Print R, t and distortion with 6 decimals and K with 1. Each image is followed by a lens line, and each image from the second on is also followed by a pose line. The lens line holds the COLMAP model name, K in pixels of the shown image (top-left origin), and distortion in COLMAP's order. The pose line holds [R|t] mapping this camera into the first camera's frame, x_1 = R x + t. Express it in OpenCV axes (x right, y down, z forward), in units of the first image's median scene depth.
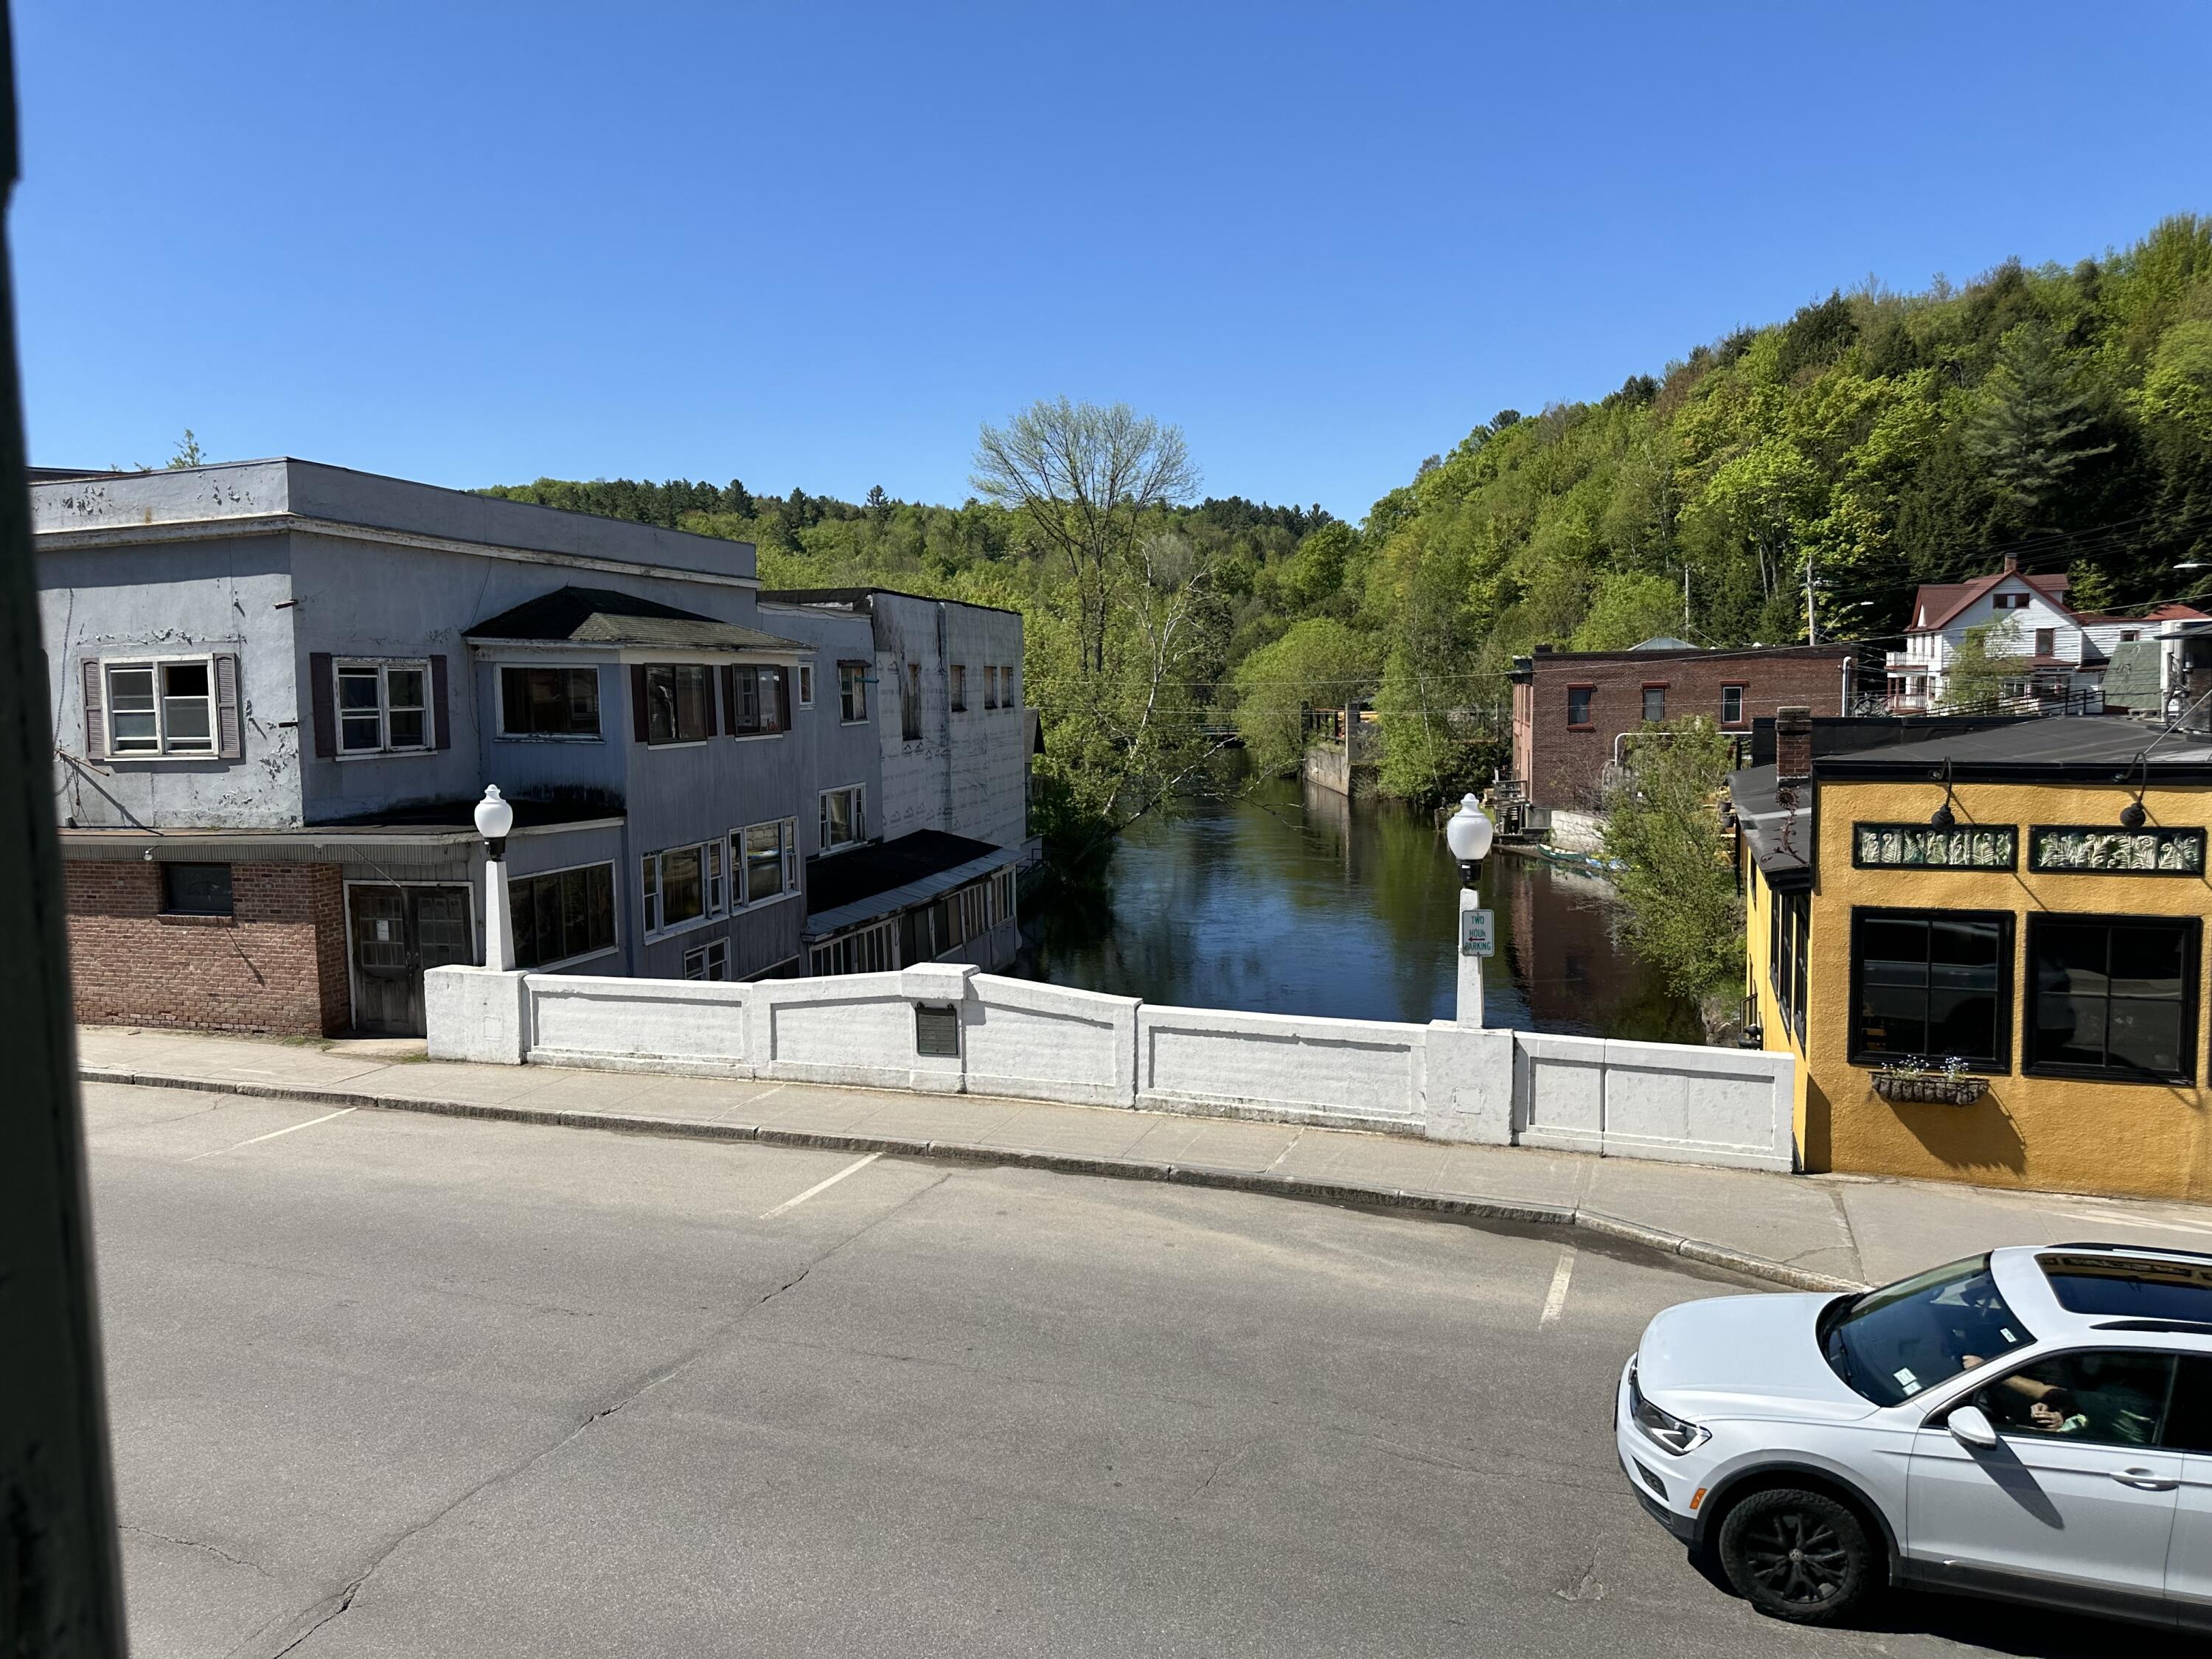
lens RADIAL K [[1609.1, 0, 1106.0], [0, 1609.1, 829.5], [0, 0, 1]] dist [0.060329, -0.092279]
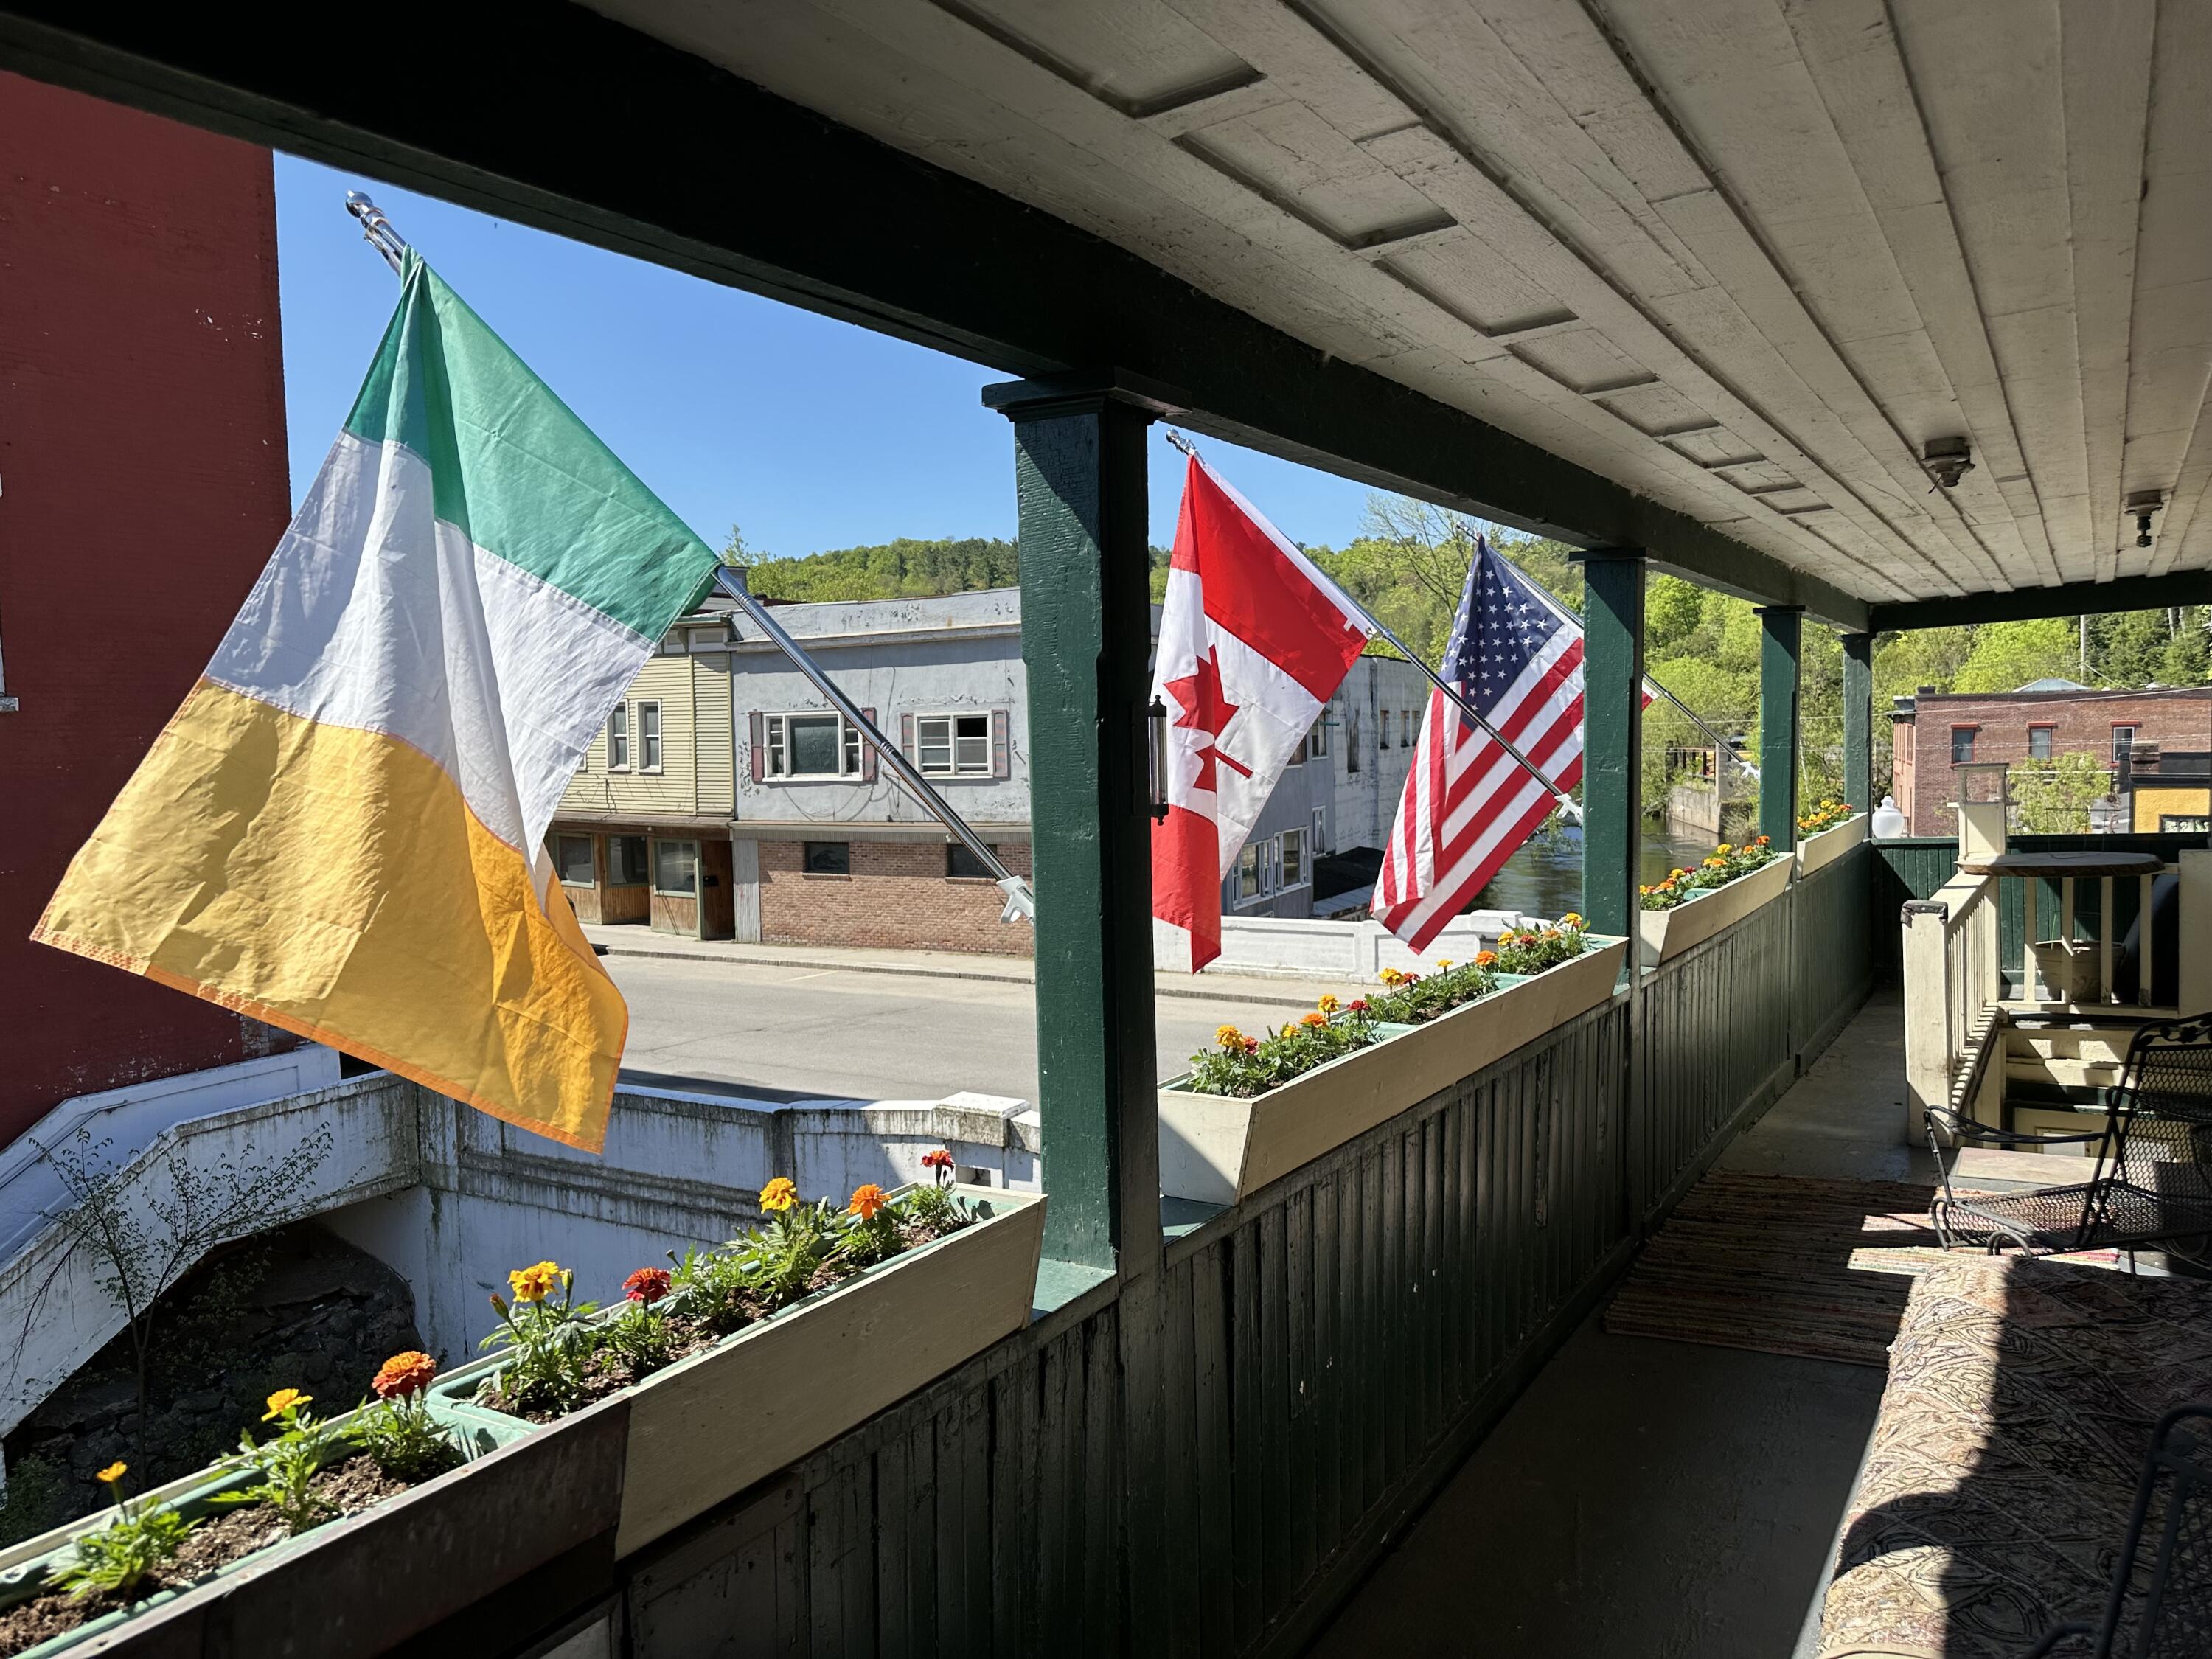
lens RADIAL K [[1548.1, 0, 1097.5], [0, 1548.1, 825.2], [0, 0, 1]] dist [0.060291, -0.083727]
pose [[0.975388, 0.011837, -0.220177, -0.044106], [-0.017456, 0.999569, -0.023593, 0.013272], [0.219803, 0.026856, 0.975175, -0.157867]]
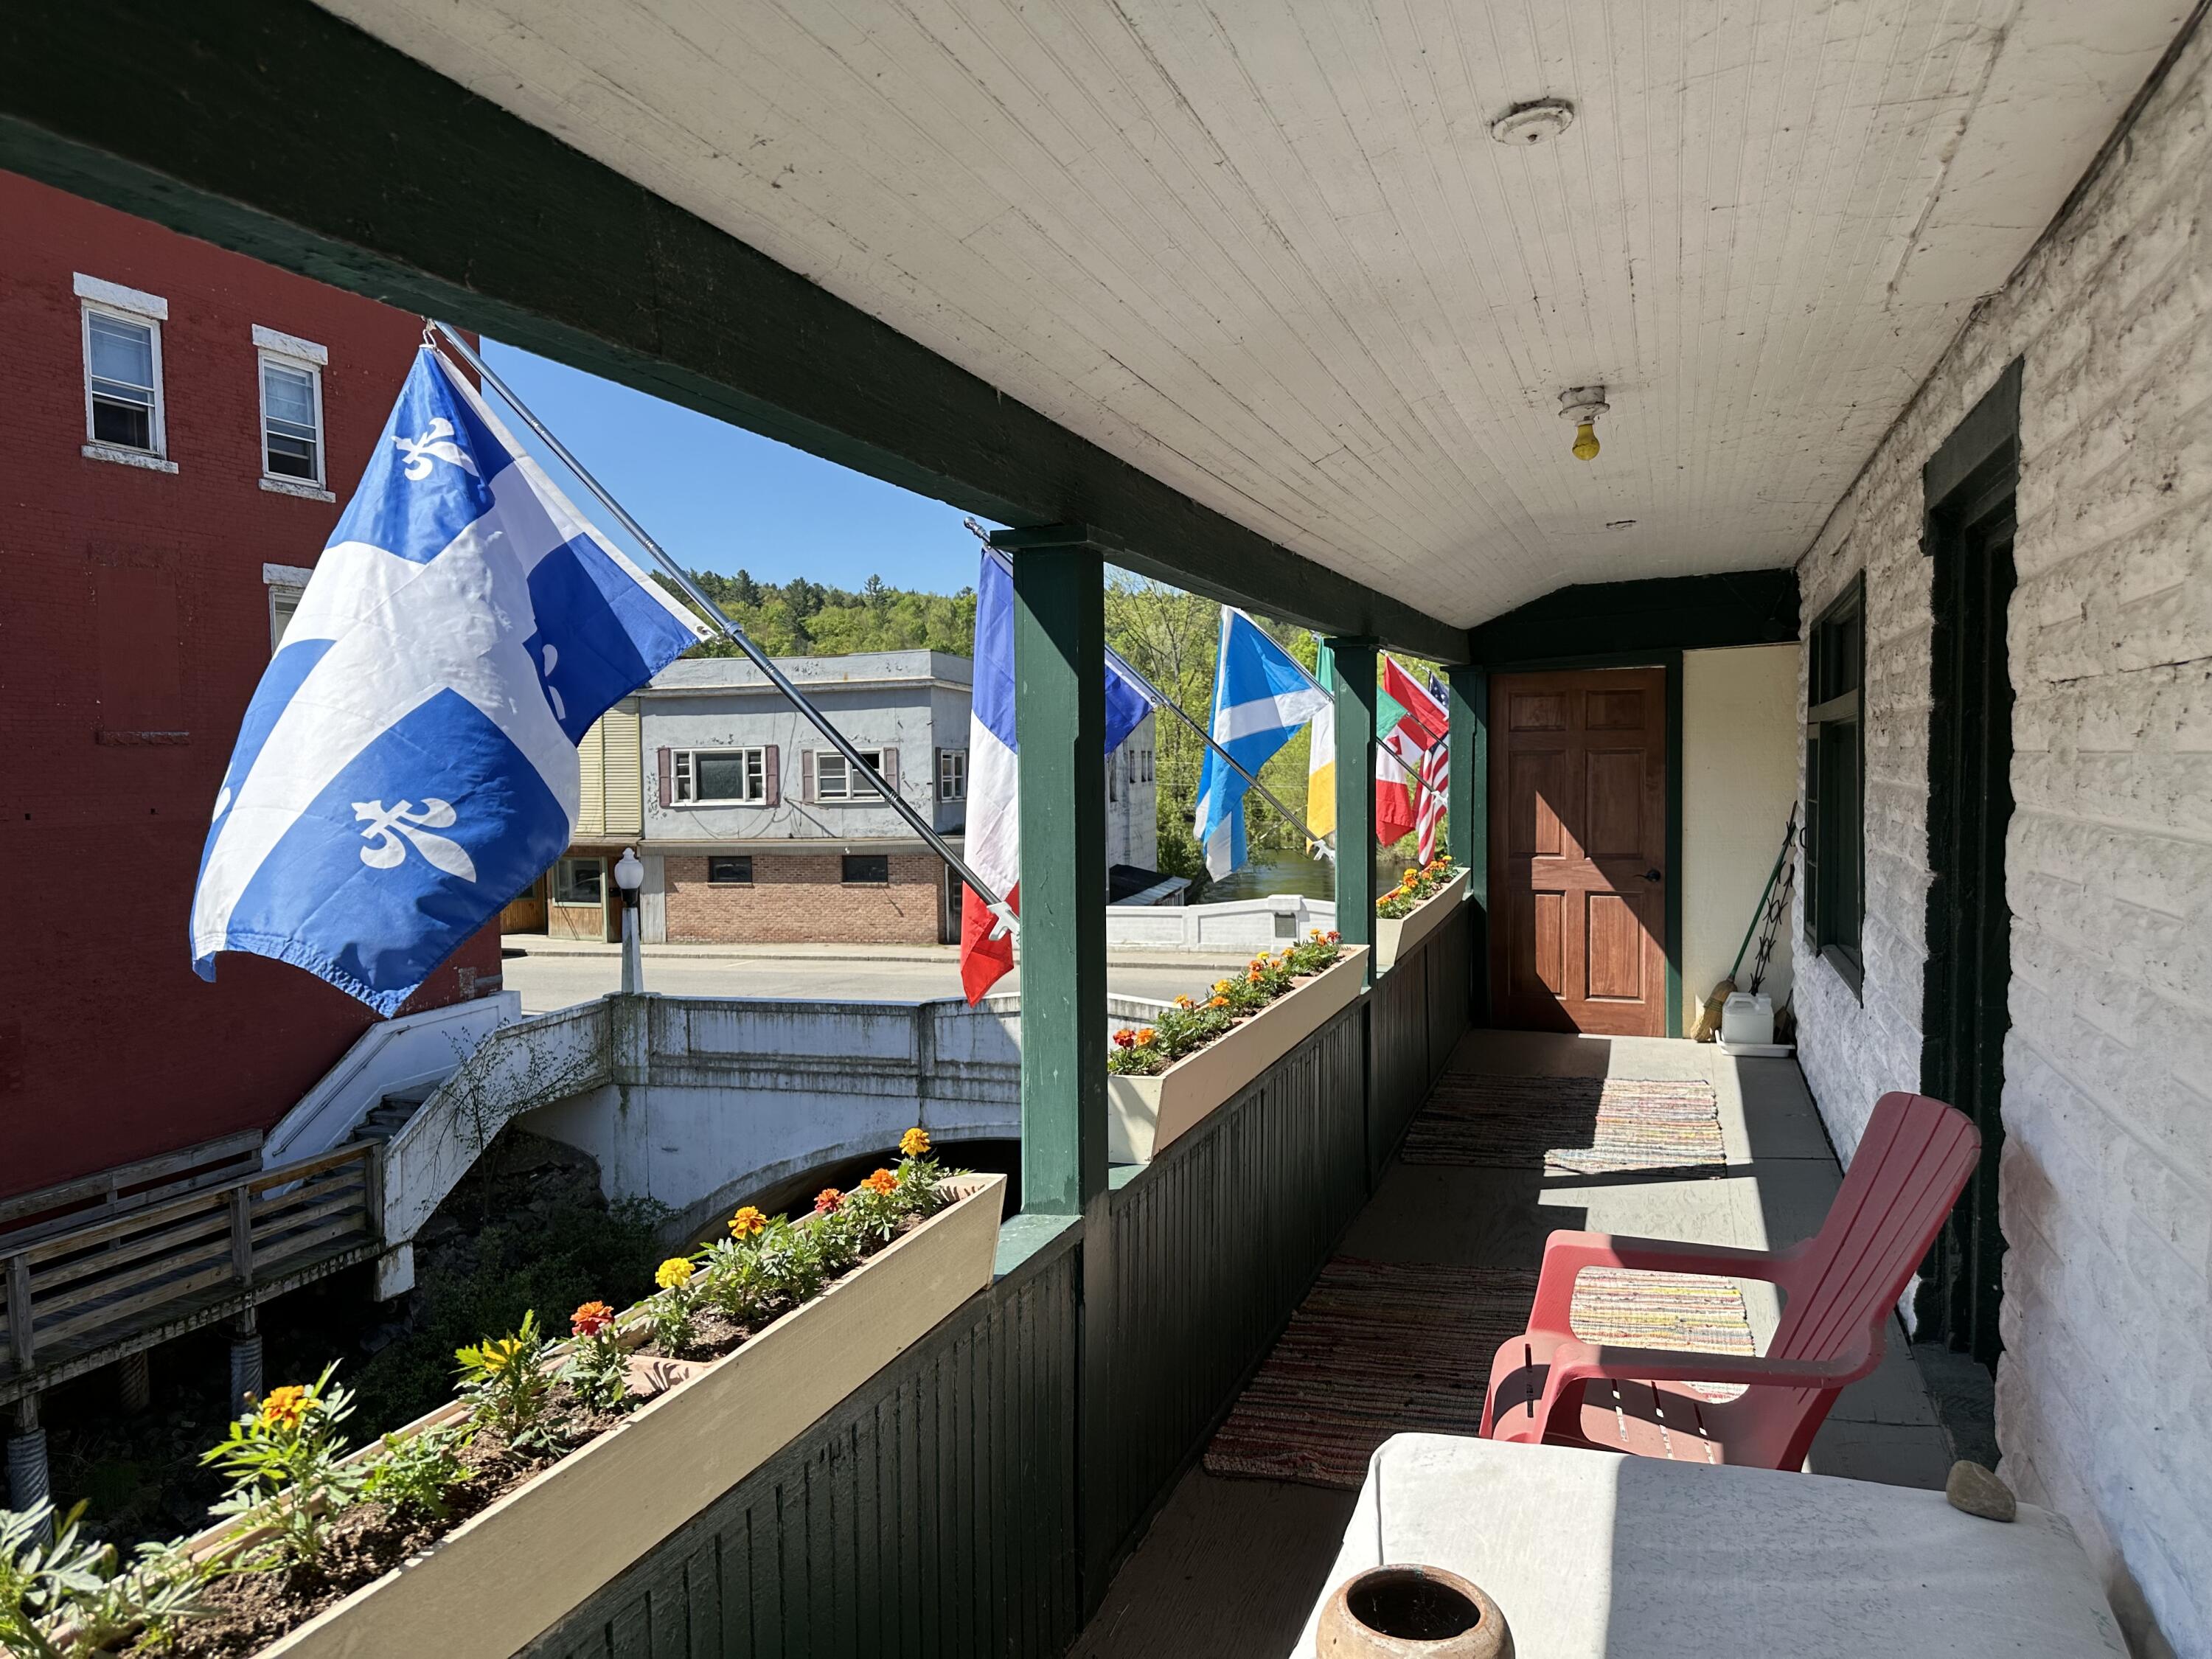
lens RADIAL K [[1584.2, 0, 1096.0], [0, 1584.2, 830.5], [0, 0, 1]] dist [0.066999, -0.094004]
pose [[0.999991, 0.000665, 0.004190, -0.110836], [-0.000459, 0.998801, -0.048944, 0.031316], [-0.004217, 0.048941, 0.998793, -0.332761]]
